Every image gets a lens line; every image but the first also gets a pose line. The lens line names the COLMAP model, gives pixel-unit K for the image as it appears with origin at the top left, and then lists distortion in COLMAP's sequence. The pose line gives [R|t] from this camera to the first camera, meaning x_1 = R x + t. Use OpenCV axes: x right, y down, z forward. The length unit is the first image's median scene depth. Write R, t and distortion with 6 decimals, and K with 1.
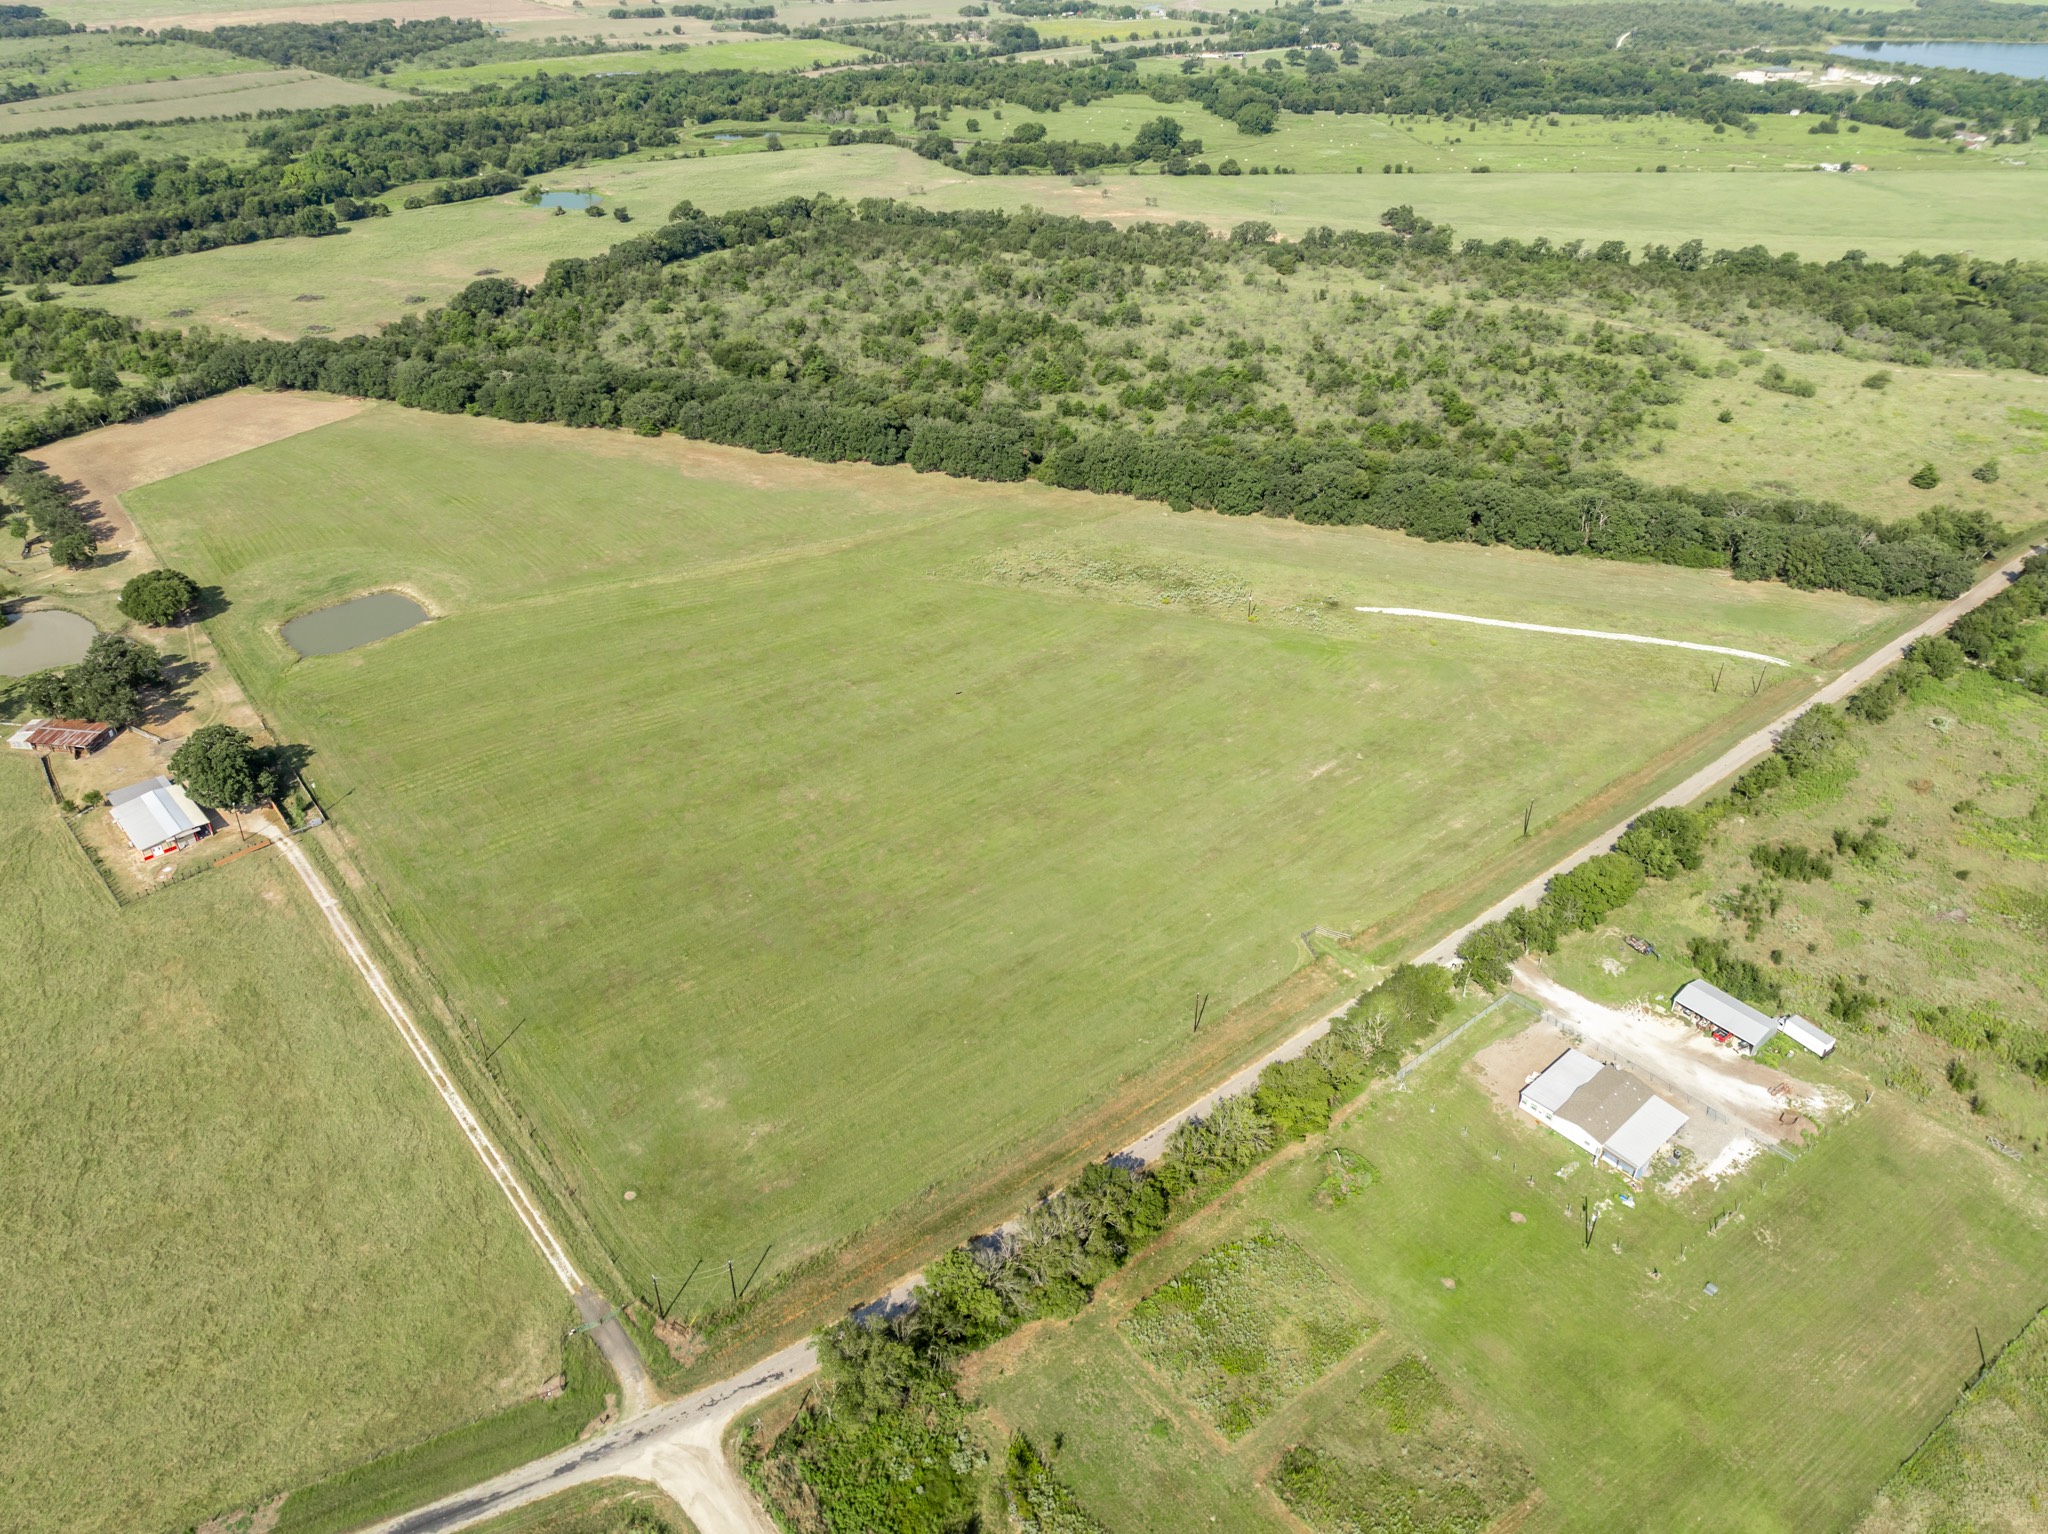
lens RADIAL K [[1448.3, 0, 1029.5], [0, 1448.3, 738.6], [0, 0, 1]] dist [-0.034856, 0.022150]
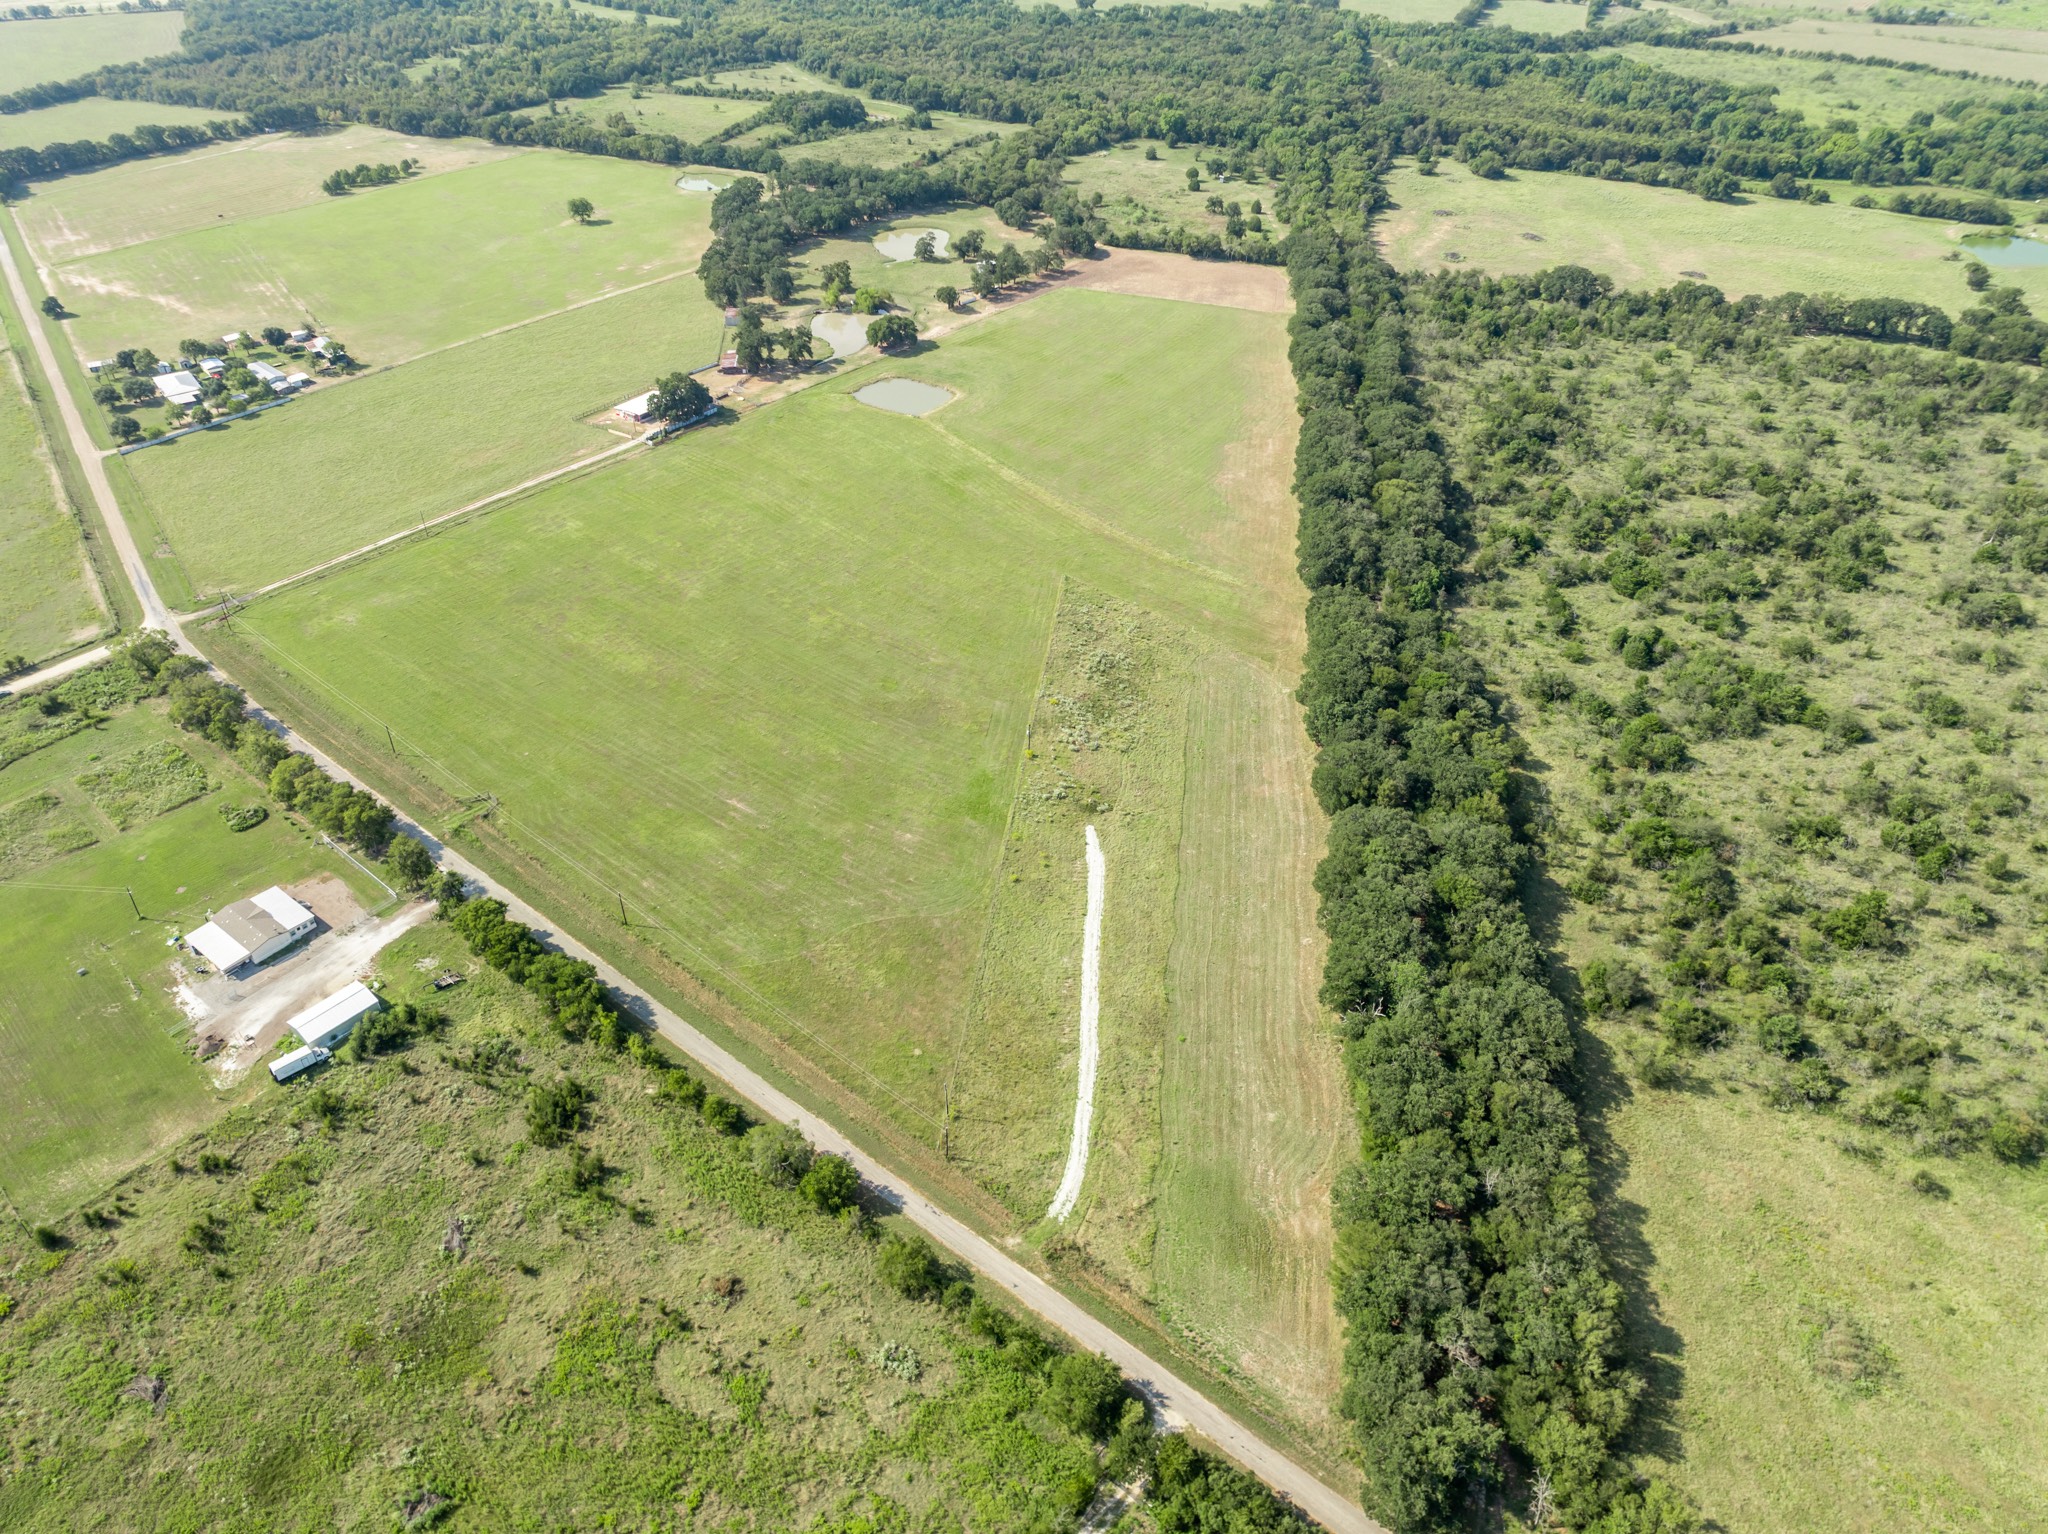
lens RADIAL K [[1448.3, 0, 1024.4], [0, 1448.3, 765.0], [0, 0, 1]] dist [-0.034856, 0.022150]
pose [[0.186847, 0.579580, -0.793206, 0.879175], [-0.515149, 0.745313, 0.423238, -0.461311], [0.836487, 0.329538, 0.437829, 0.569106]]
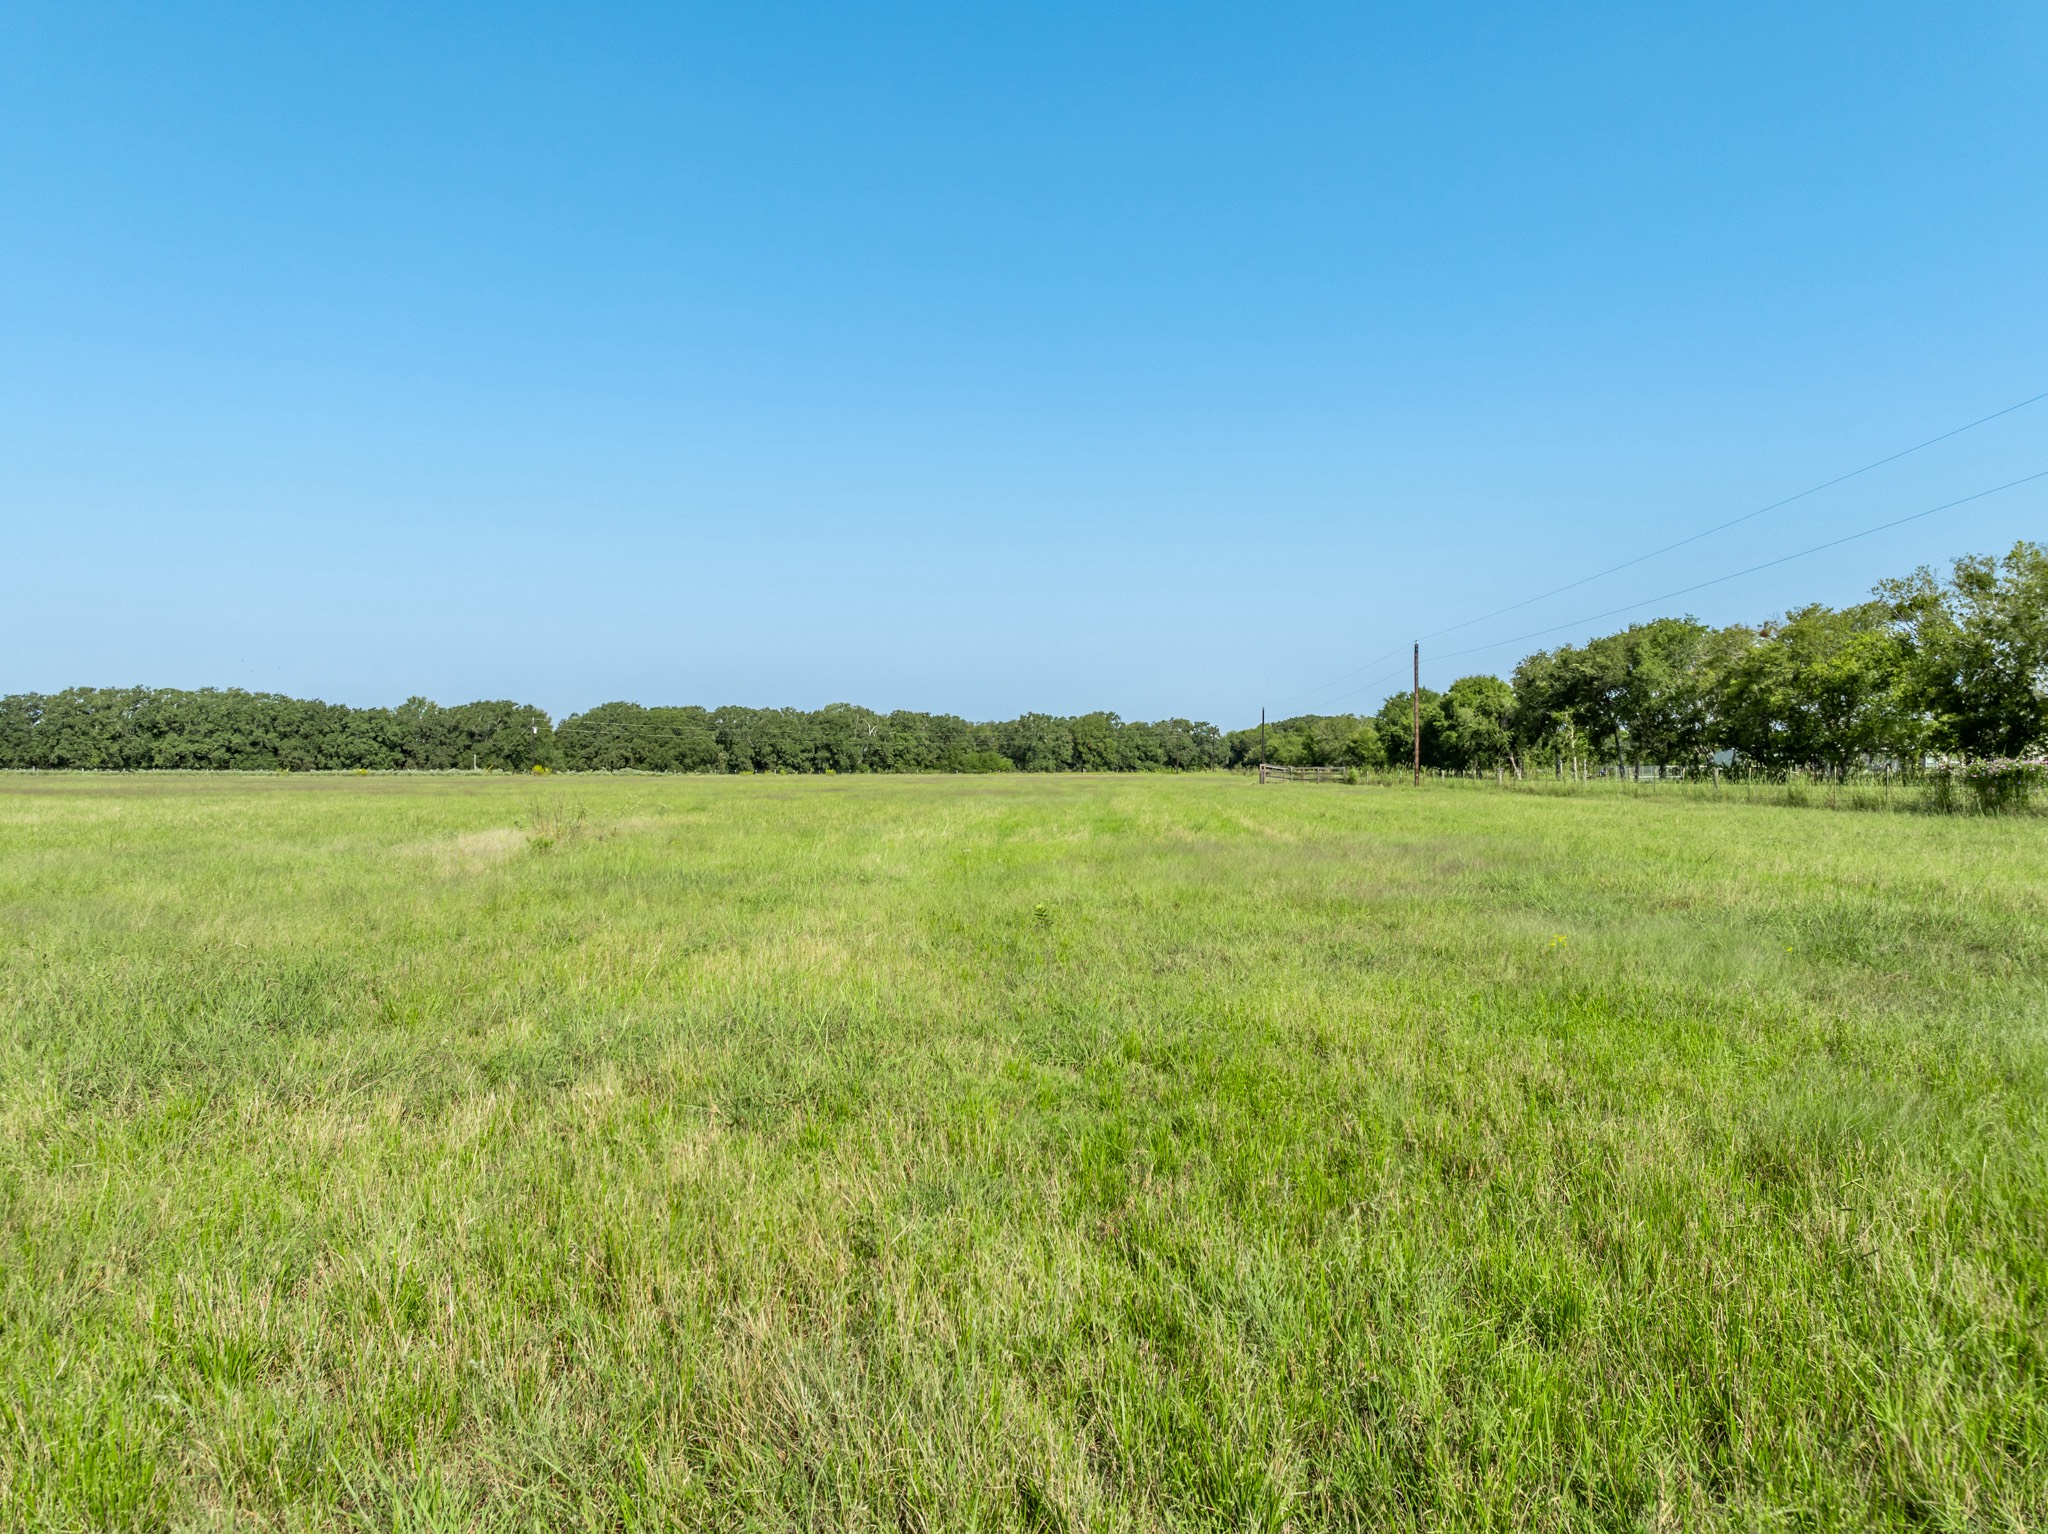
lens RADIAL K [[1448.3, 0, 1040.2], [0, 1448.3, 767.0], [0, 0, 1]] dist [-0.034856, 0.022150]
pose [[0.671202, -0.005700, 0.741253, -0.127024], [0.387294, 0.855328, -0.344117, 0.179122], [-0.632053, 0.518055, 0.576305, 0.534227]]
